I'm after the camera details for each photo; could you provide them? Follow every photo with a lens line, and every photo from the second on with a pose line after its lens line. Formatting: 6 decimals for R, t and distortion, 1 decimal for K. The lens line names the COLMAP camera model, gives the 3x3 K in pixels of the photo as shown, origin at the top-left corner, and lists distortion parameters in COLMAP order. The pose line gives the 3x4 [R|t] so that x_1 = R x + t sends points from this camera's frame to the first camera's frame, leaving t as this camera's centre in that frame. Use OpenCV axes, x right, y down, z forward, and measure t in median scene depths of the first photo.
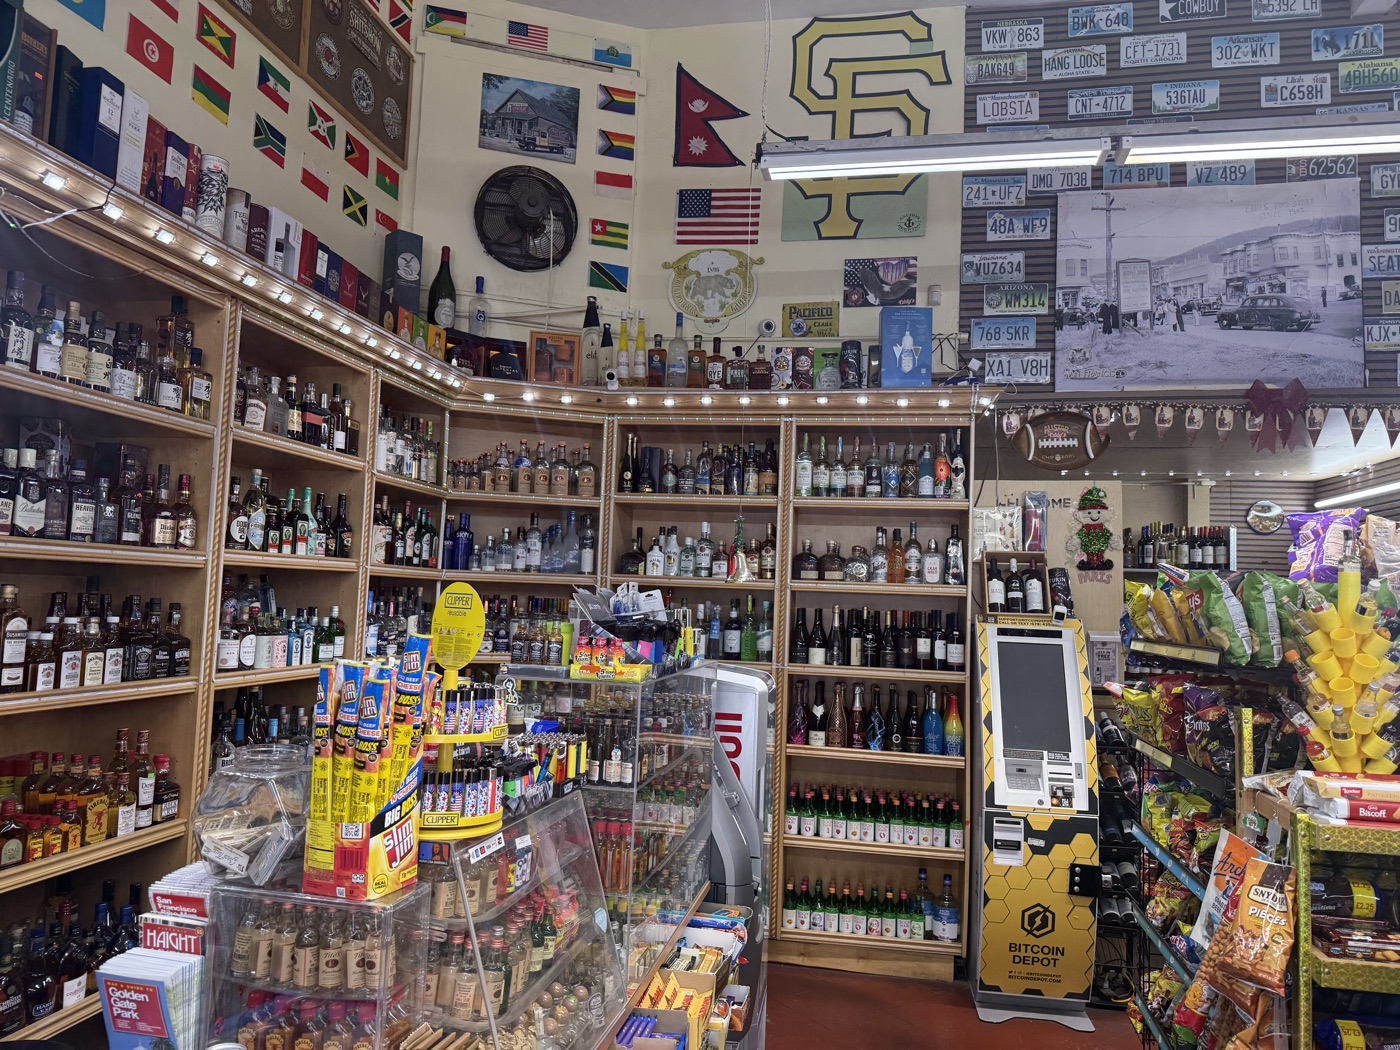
lens RADIAL K [[984.2, 0, 699.1], [0, 984.2, 526.0], [0, 0, 1]] dist [0.000068, -0.000758]
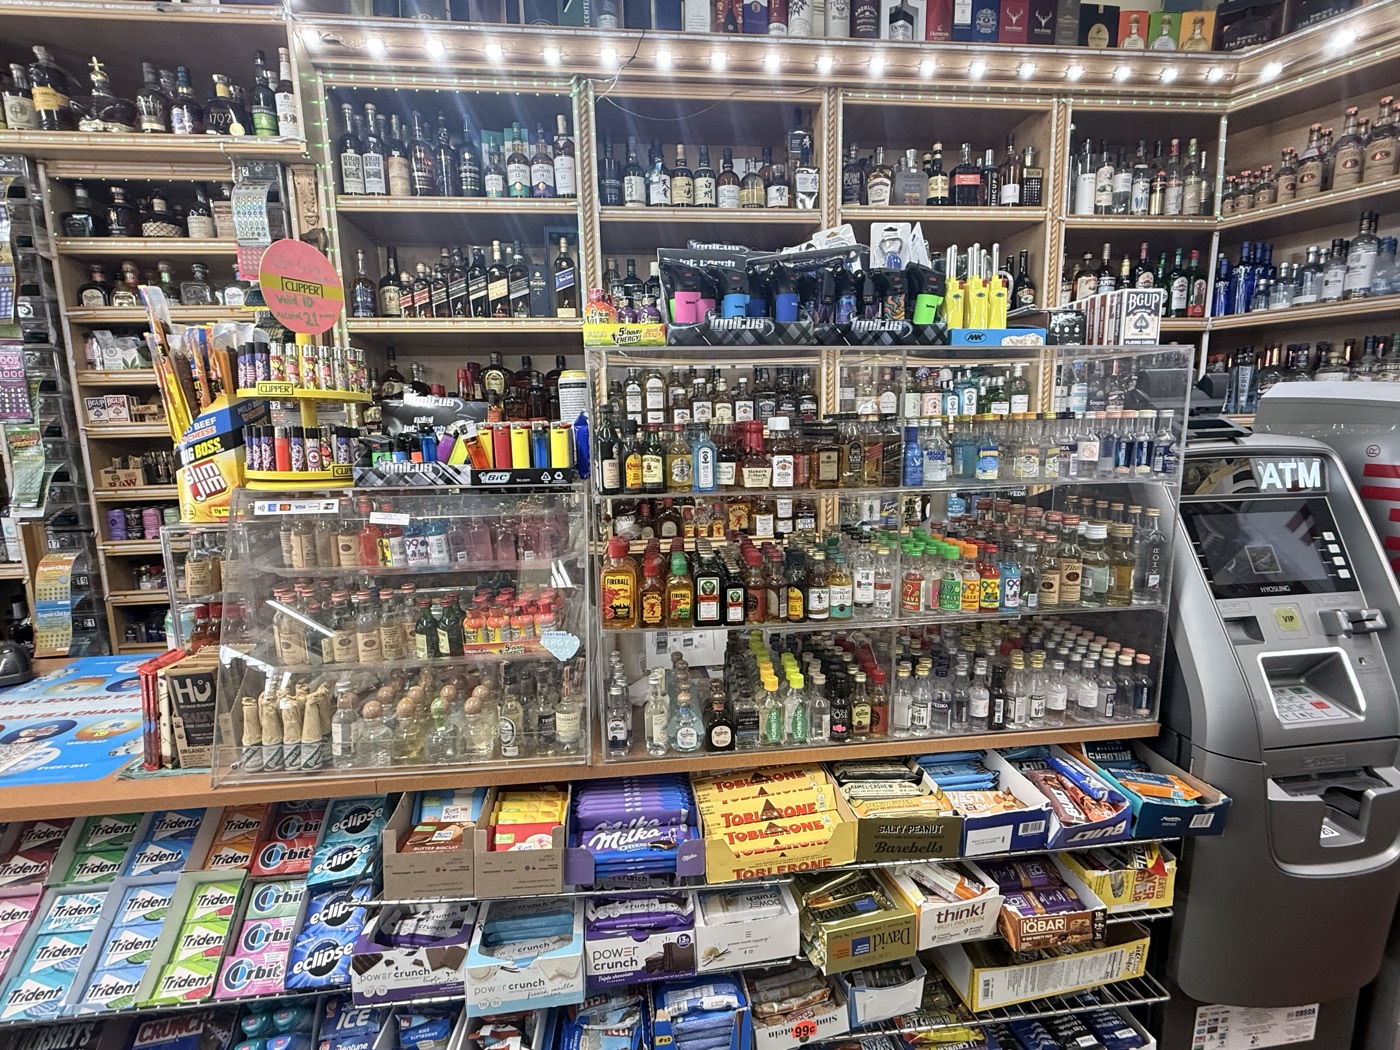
lens RADIAL K [[688.2, 0, 699.2], [0, 688.2, 527.4], [0, 0, 1]] dist [0.000279, 0.000745]
pose [[0.306997, 0.101284, -0.946306, 0.227088], [0.105759, 0.984532, 0.139686, 0.112797], [0.945816, -0.142963, 0.291537, 0.455420]]
